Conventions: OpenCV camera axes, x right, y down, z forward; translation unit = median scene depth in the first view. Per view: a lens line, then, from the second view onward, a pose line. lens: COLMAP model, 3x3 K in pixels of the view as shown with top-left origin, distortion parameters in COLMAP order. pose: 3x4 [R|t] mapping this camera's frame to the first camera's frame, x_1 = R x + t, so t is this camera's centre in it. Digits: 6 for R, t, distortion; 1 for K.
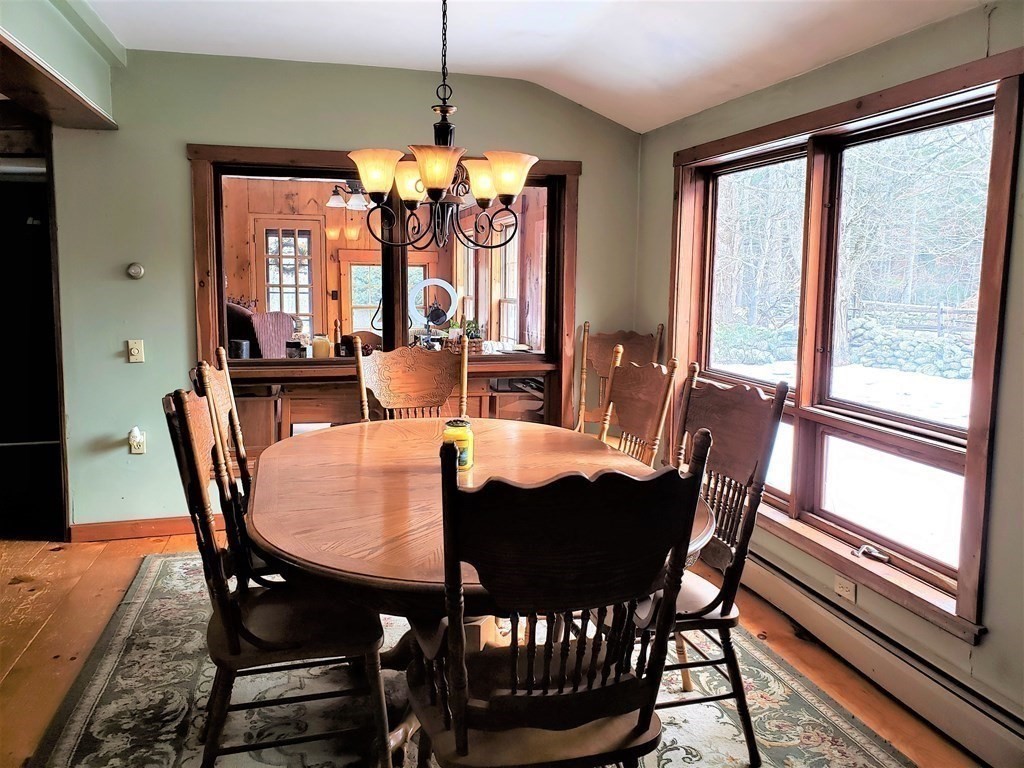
lens RADIAL K [[798.4, 0, 513.1], [0, 798.4, 382.0], [0, 0, 1]] dist [0.054164, -0.046097]
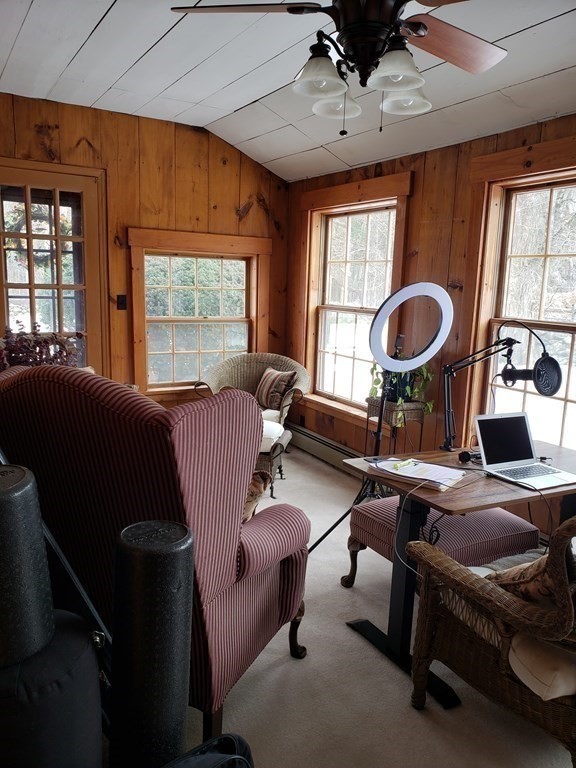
lens RADIAL K [[598.8, 0, 287.1], [0, 598.8, 383.3], [0, 0, 1]] dist [0.054164, -0.046097]
pose [[0.959991, -0.034900, 0.277846, -0.232873], [0.024968, 0.998919, 0.039206, -0.061194], [-0.278914, -0.030700, 0.959825, 0.517326]]
